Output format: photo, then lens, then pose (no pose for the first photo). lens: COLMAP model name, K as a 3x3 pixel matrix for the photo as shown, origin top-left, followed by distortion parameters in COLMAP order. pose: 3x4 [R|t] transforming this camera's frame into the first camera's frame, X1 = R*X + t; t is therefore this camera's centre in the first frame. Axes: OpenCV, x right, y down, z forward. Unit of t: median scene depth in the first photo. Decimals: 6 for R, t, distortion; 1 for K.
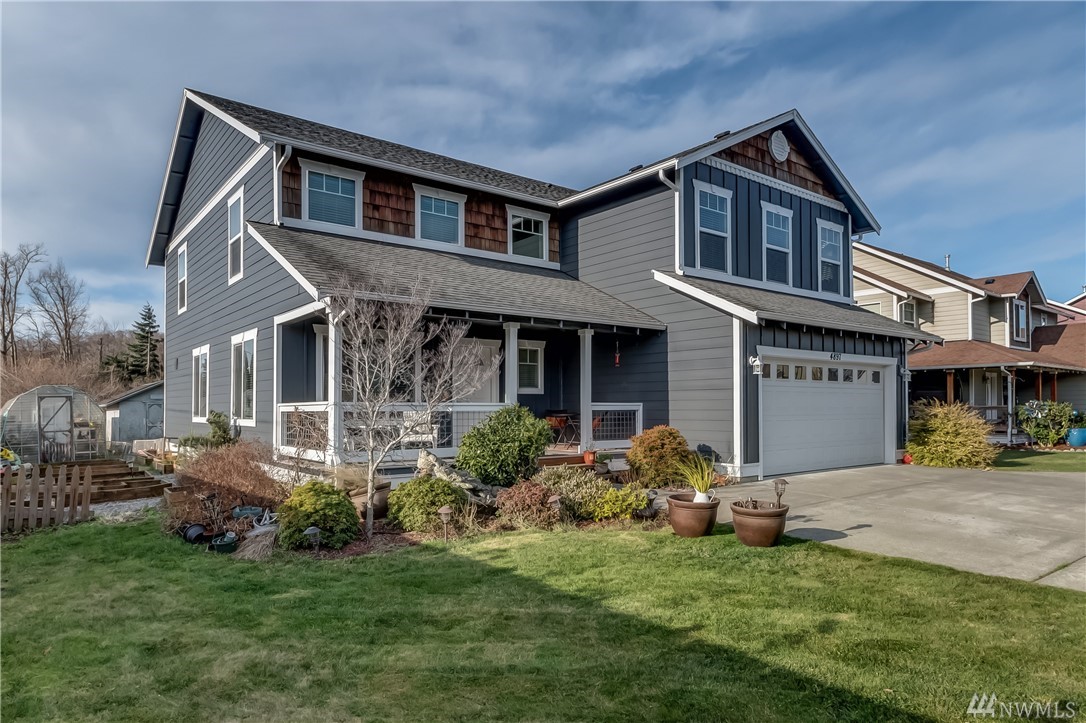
lens RADIAL K [[647.9, 0, 528.1], [0, 647.9, 397.1], [0, 0, 1]] dist [0.000366, -0.001347]
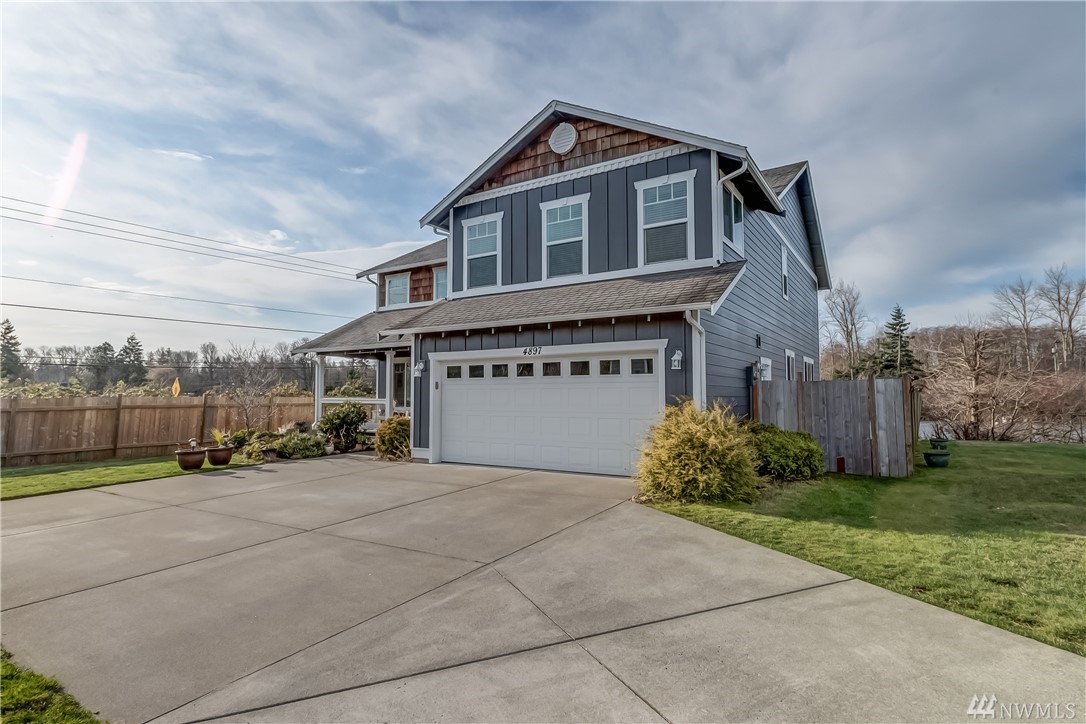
lens RADIAL K [[575.8, 0, 545.5], [0, 575.8, 368.0], [0, 0, 1]] dist [-0.000189, -0.000027]
pose [[0.354438, -0.045310, -0.933981, 1.272666], [0.013495, 0.998969, -0.043341, -0.000589], [0.934982, 0.002757, 0.354684, 0.716756]]
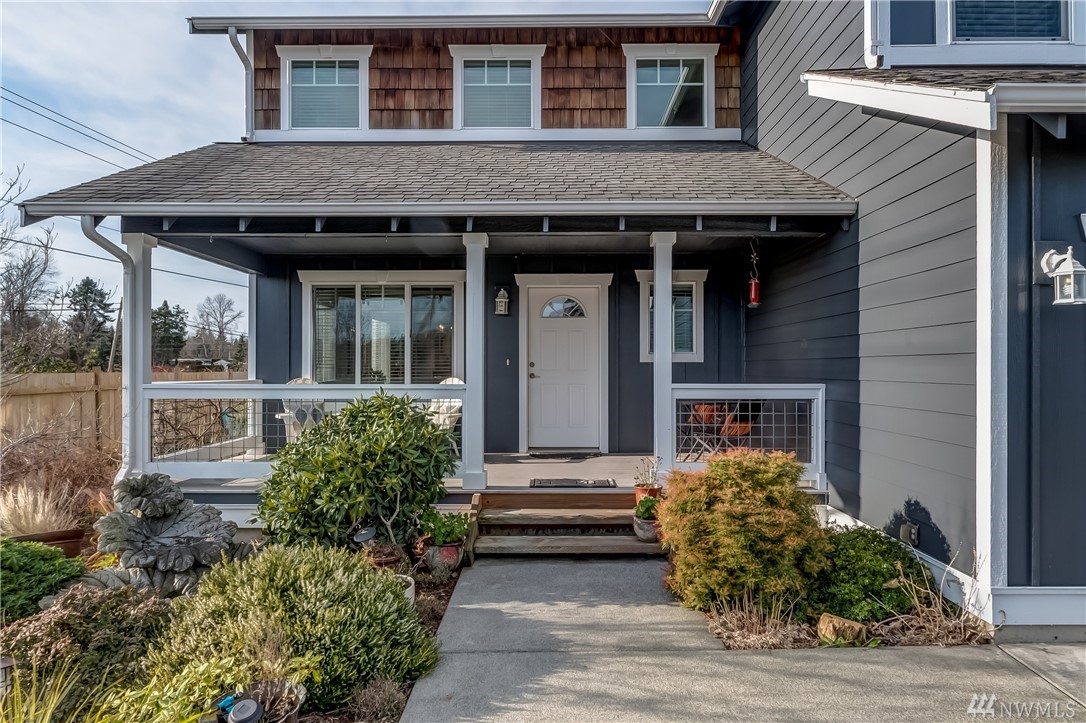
lens RADIAL K [[647.9, 0, 550.4], [0, 647.9, 364.8], [0, 0, 1]] dist [0.000366, -0.001347]
pose [[0.791228, 0.001911, -0.611518, 0.297747], [0.005902, 0.999925, 0.010762, -0.010141], [0.611492, -0.012124, 0.791157, 0.516846]]
